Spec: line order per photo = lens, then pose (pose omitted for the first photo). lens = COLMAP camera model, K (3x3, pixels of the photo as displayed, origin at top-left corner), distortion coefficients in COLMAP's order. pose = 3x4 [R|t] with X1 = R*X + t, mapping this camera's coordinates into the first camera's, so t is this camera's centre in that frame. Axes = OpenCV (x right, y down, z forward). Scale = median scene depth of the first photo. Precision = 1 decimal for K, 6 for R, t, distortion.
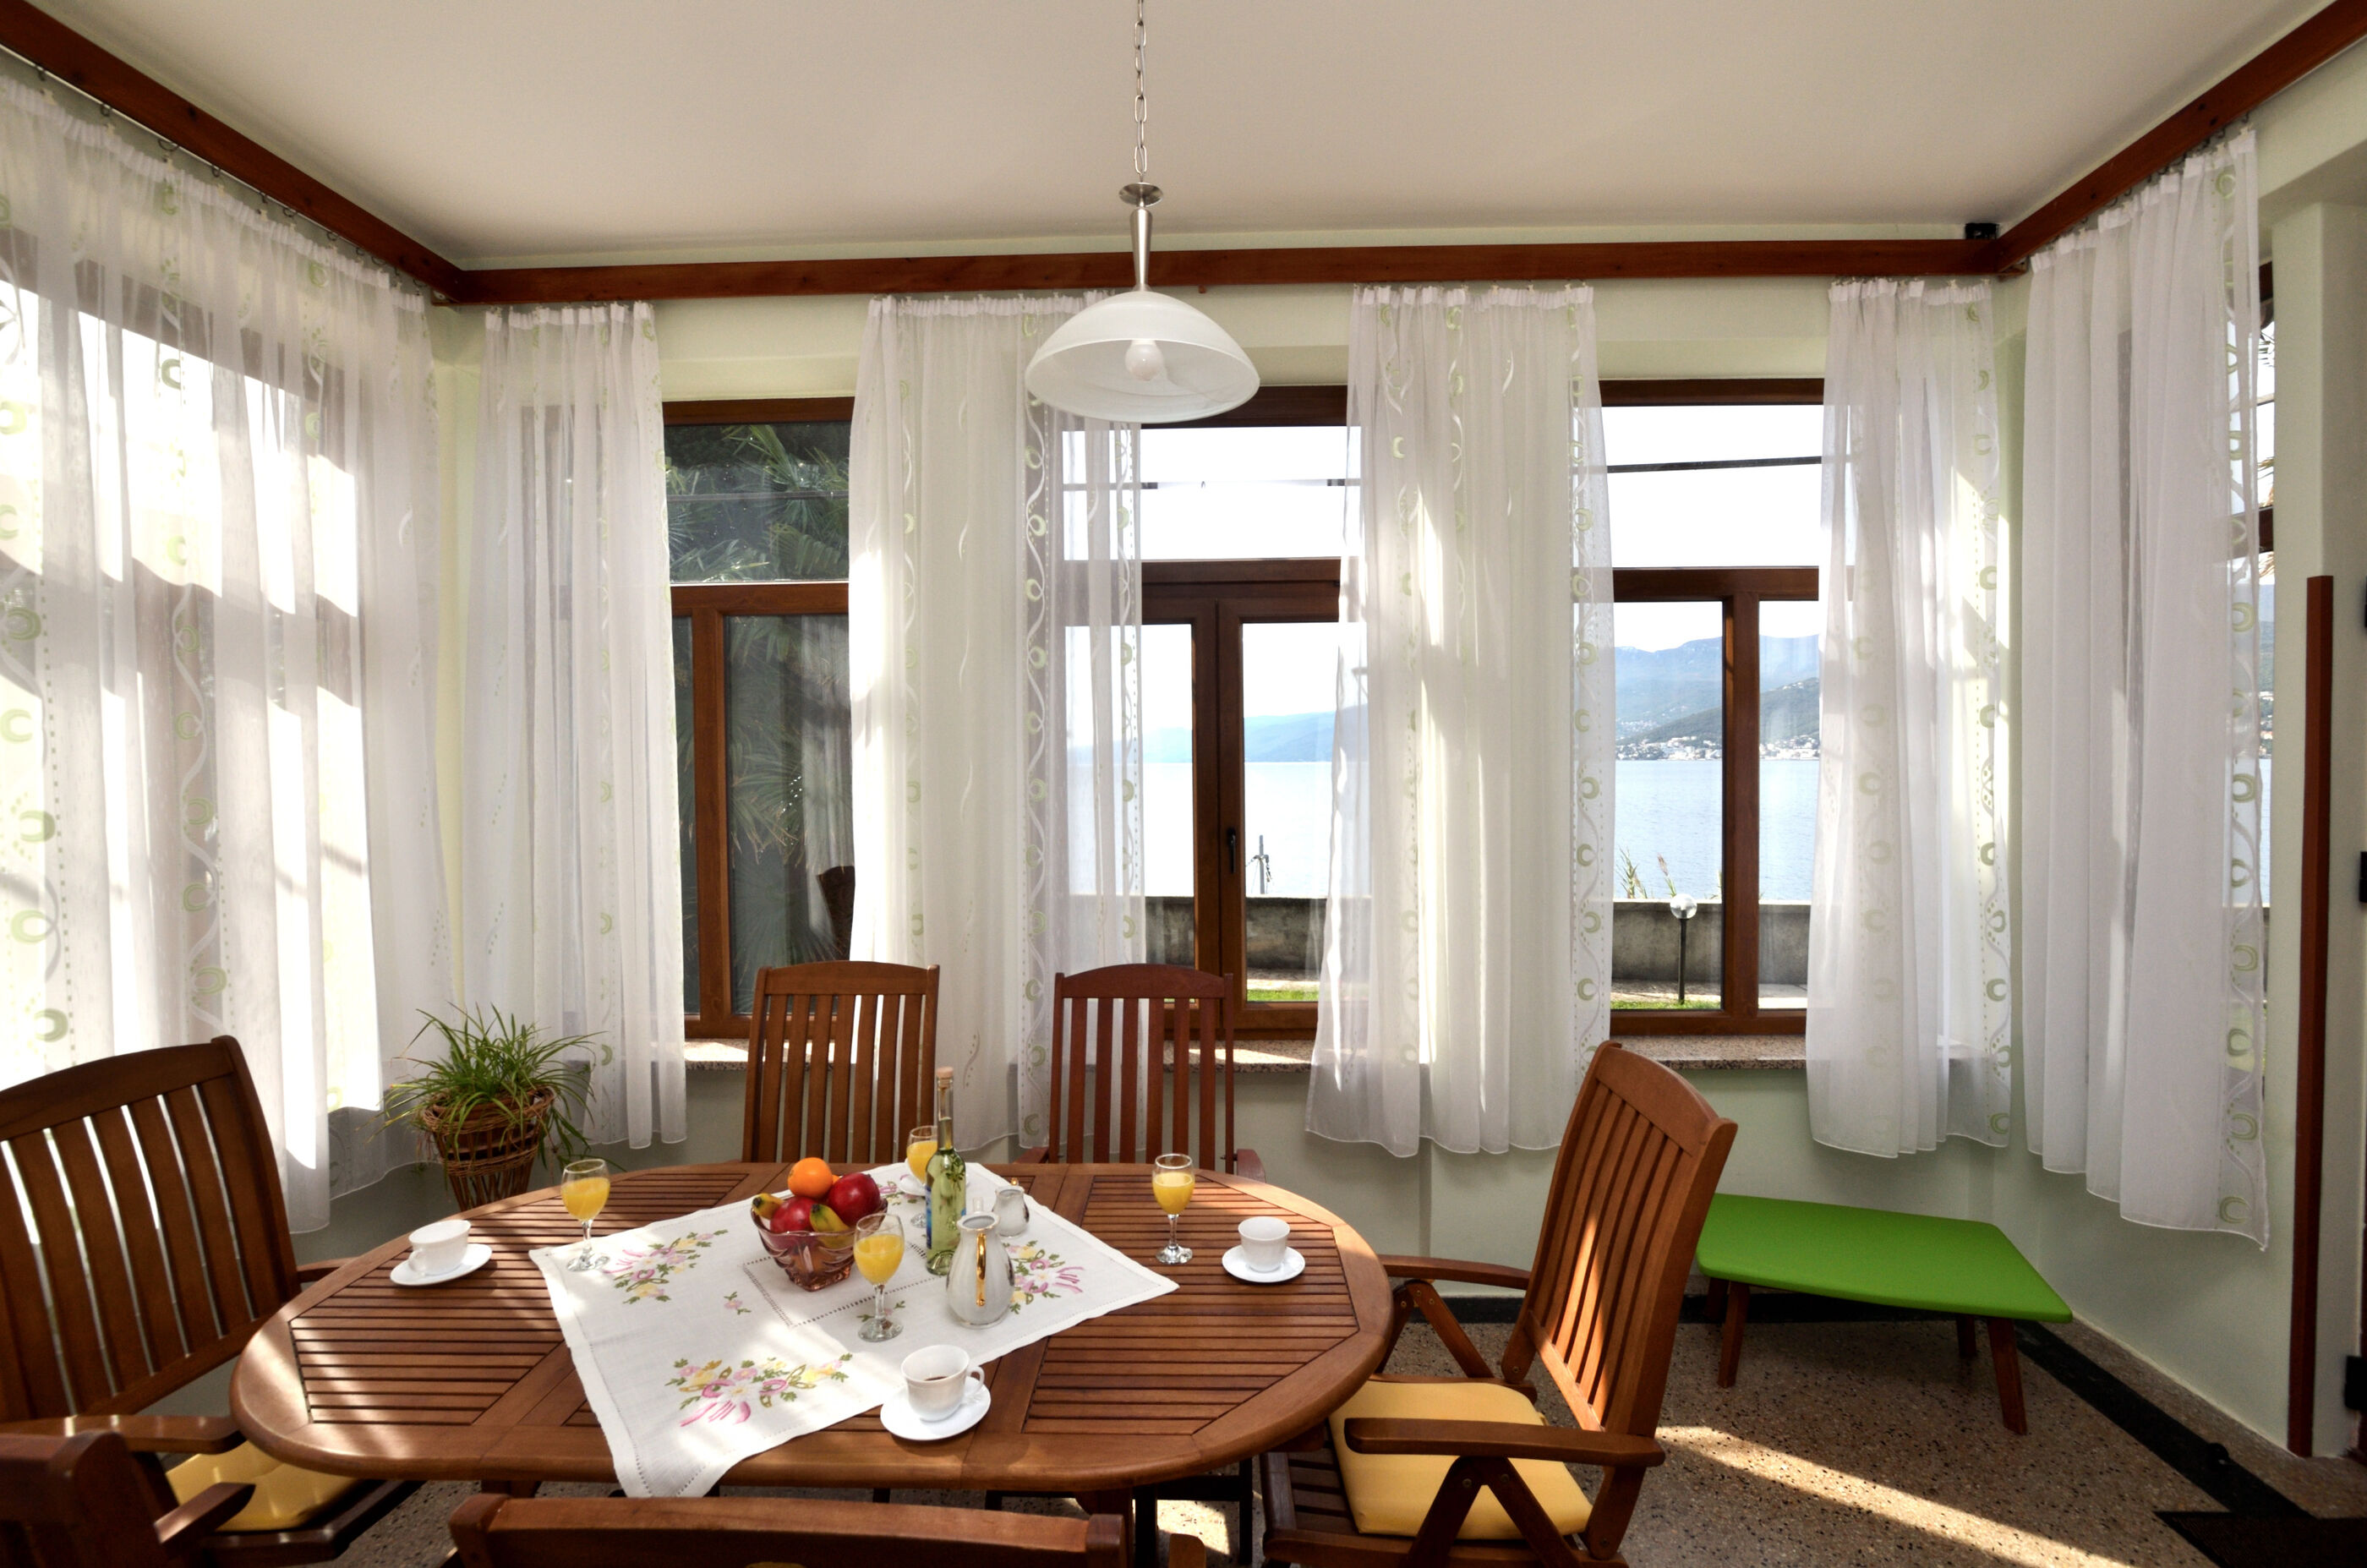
lens RADIAL K [[1043.6, 0, 1207.5], [0, 1043.6, 786.0], [0, 0, 1]] dist [-0.036634, 0.006005]
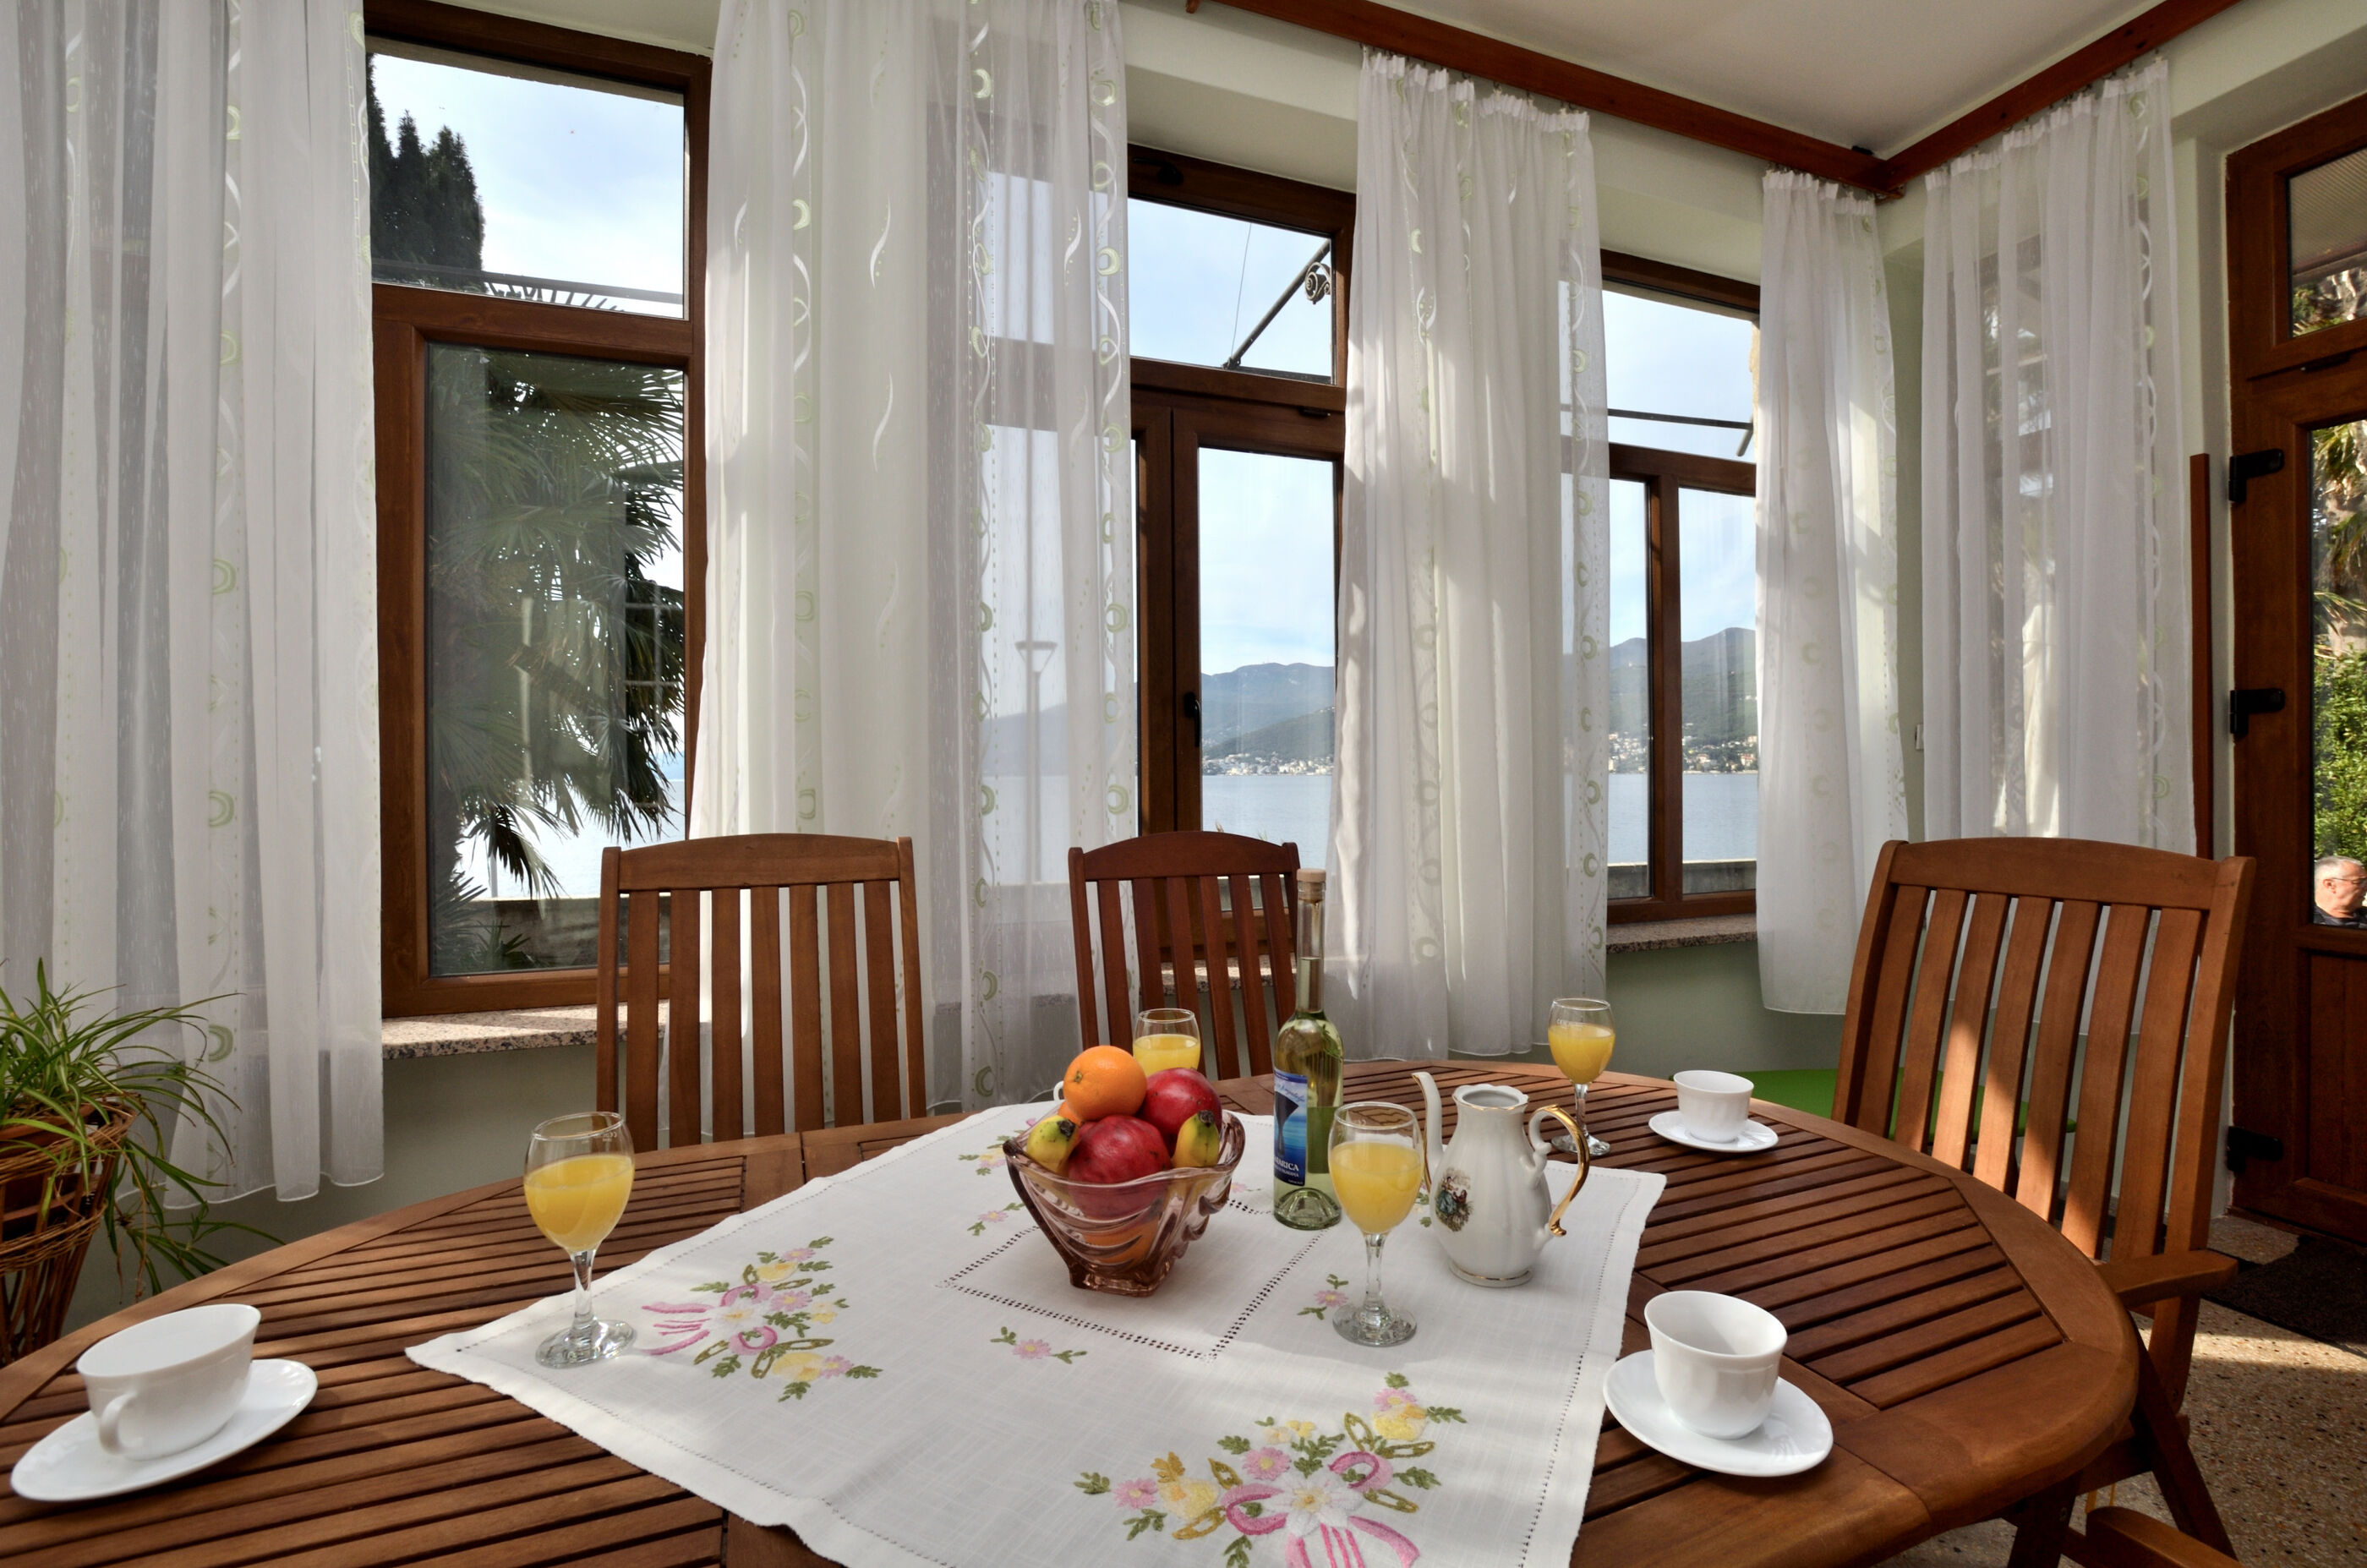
lens RADIAL K [[1048.6, 0, 1207.6], [0, 1048.6, 778.5], [0, 0, 1]] dist [-0.038242, 0.007785]
pose [[0.920356, -0.000129, 0.391081, -0.342744], [0.008673, 0.999761, -0.020082, 0.149088], [-0.390985, 0.021874, 0.920137, 0.309404]]
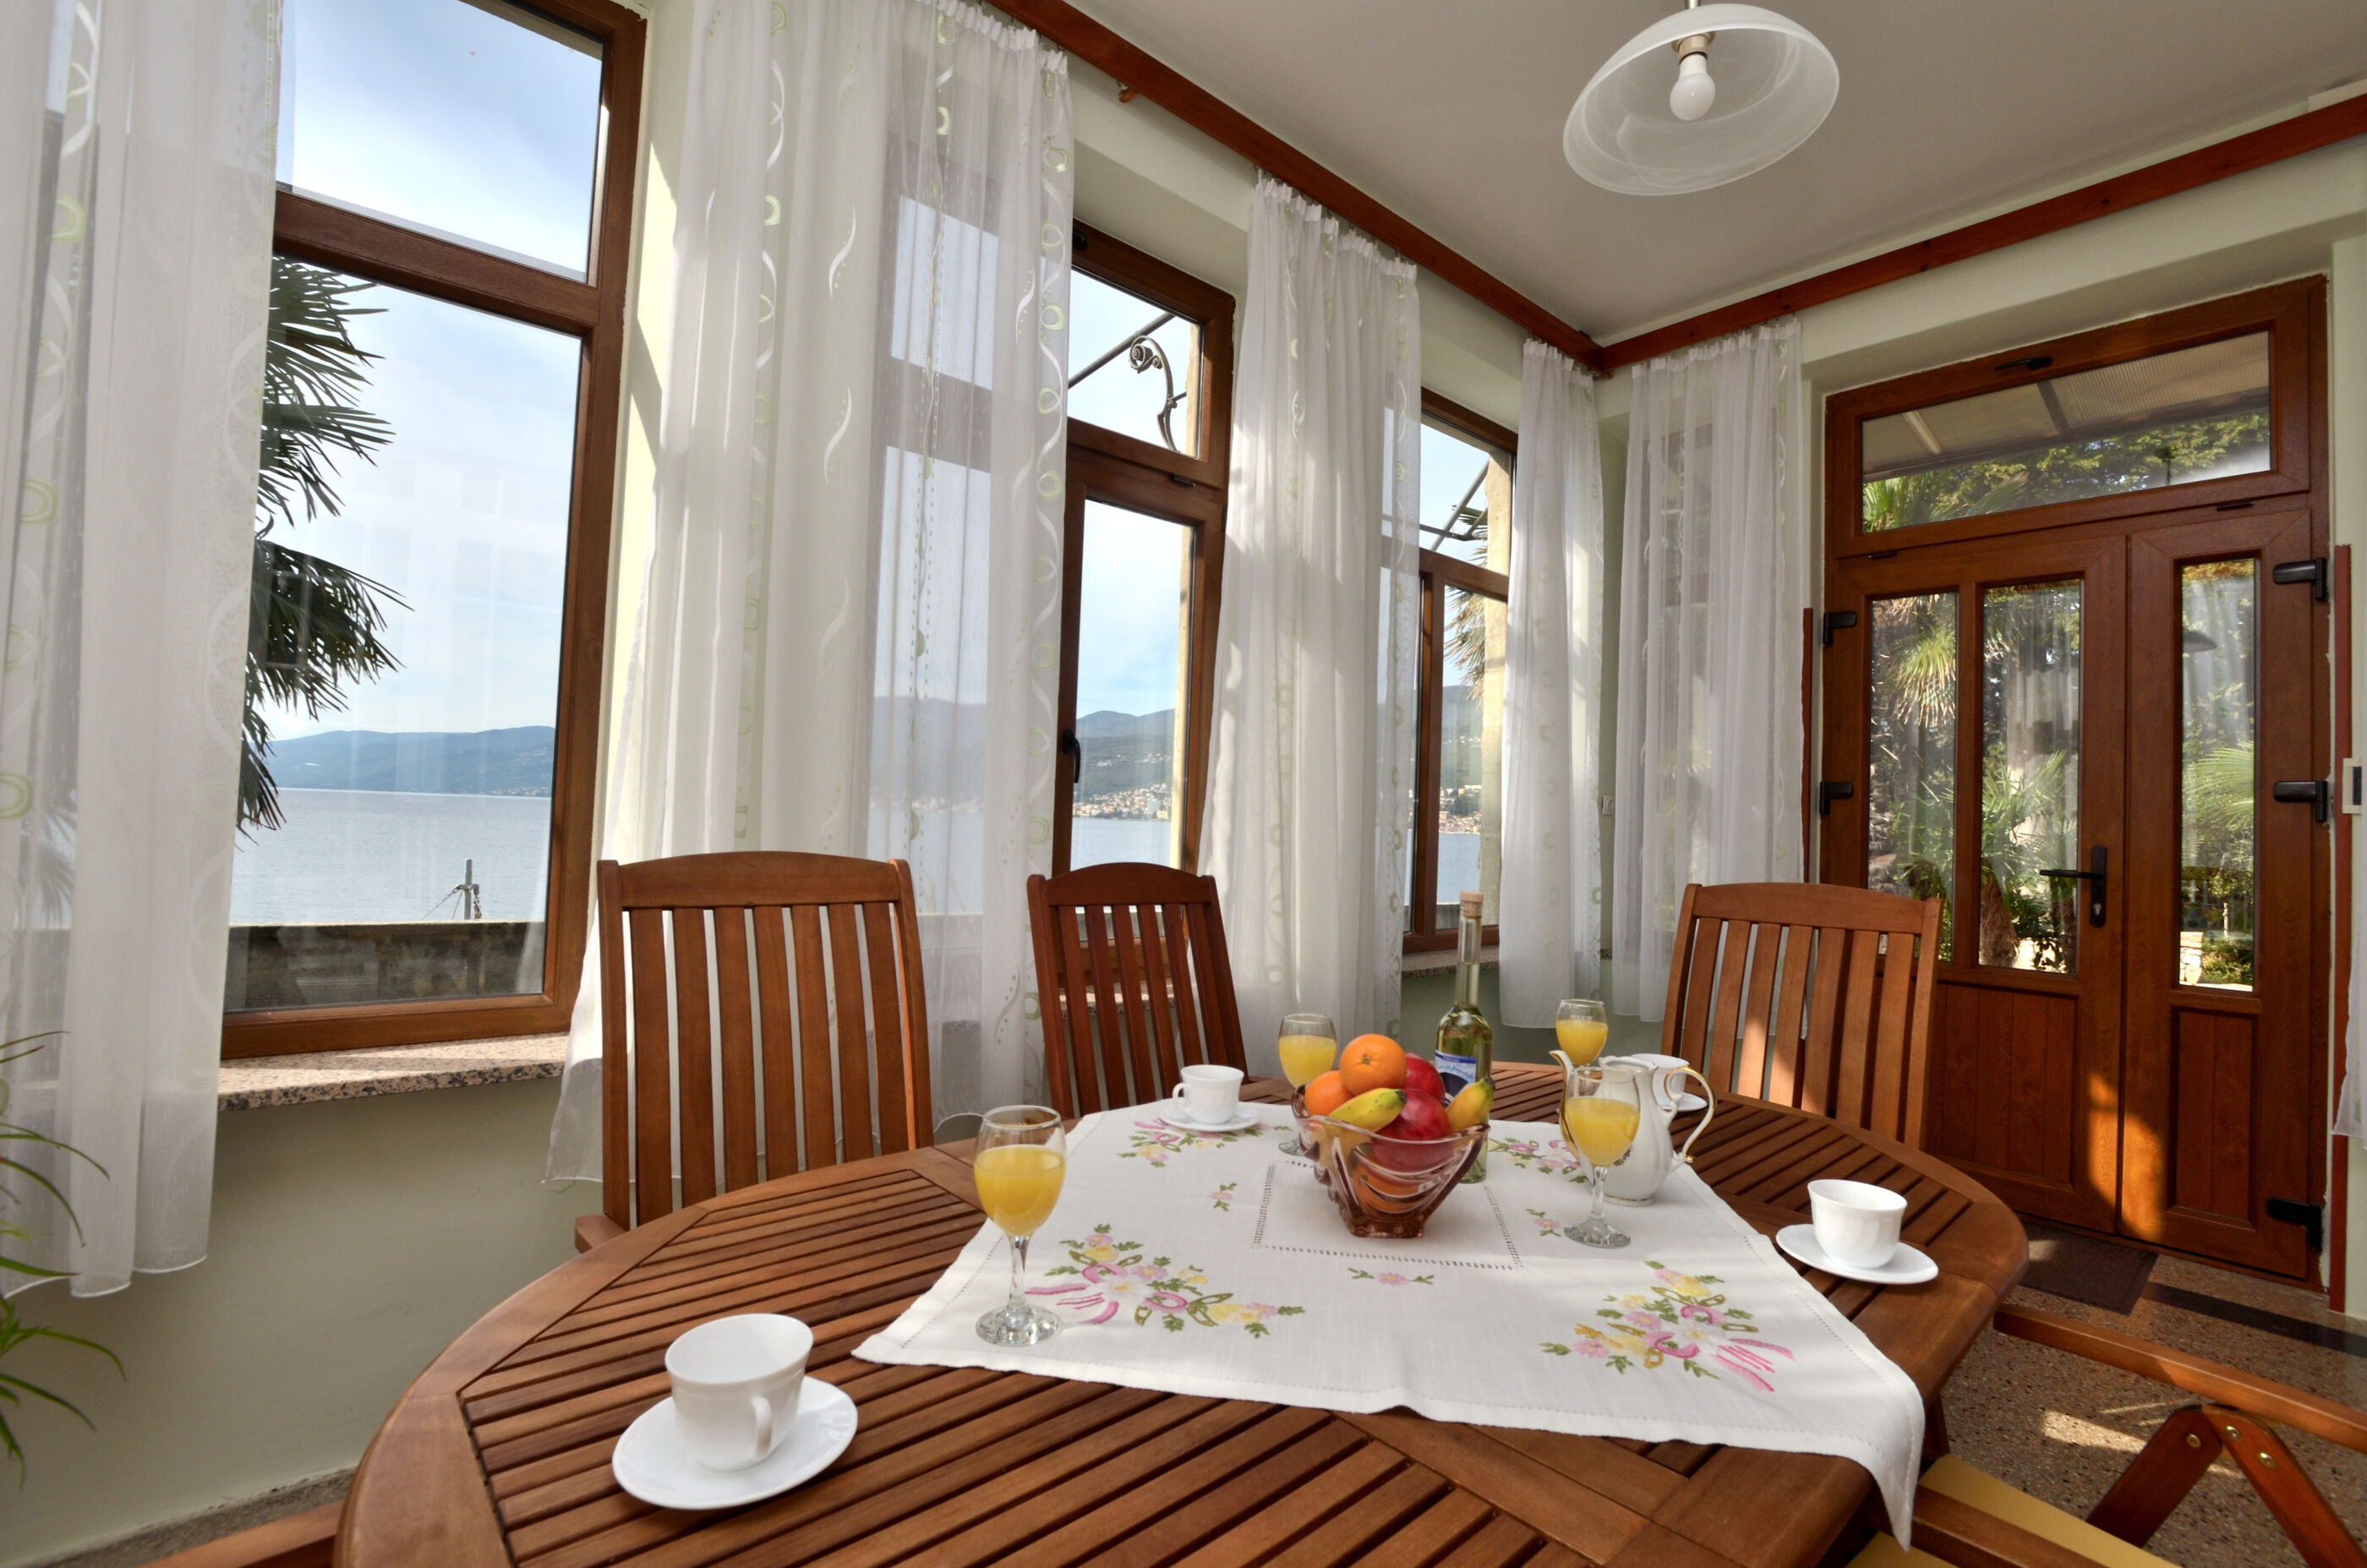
lens RADIAL K [[1043.6, 0, 1207.5], [0, 1043.6, 786.0], [0, 0, 1]] dist [-0.036634, 0.006005]
pose [[0.730887, 0.057783, 0.680048, -0.566819], [-0.027071, 0.998080, -0.055711, 0.156362], [-0.681961, 0.022309, 0.731048, 0.380182]]
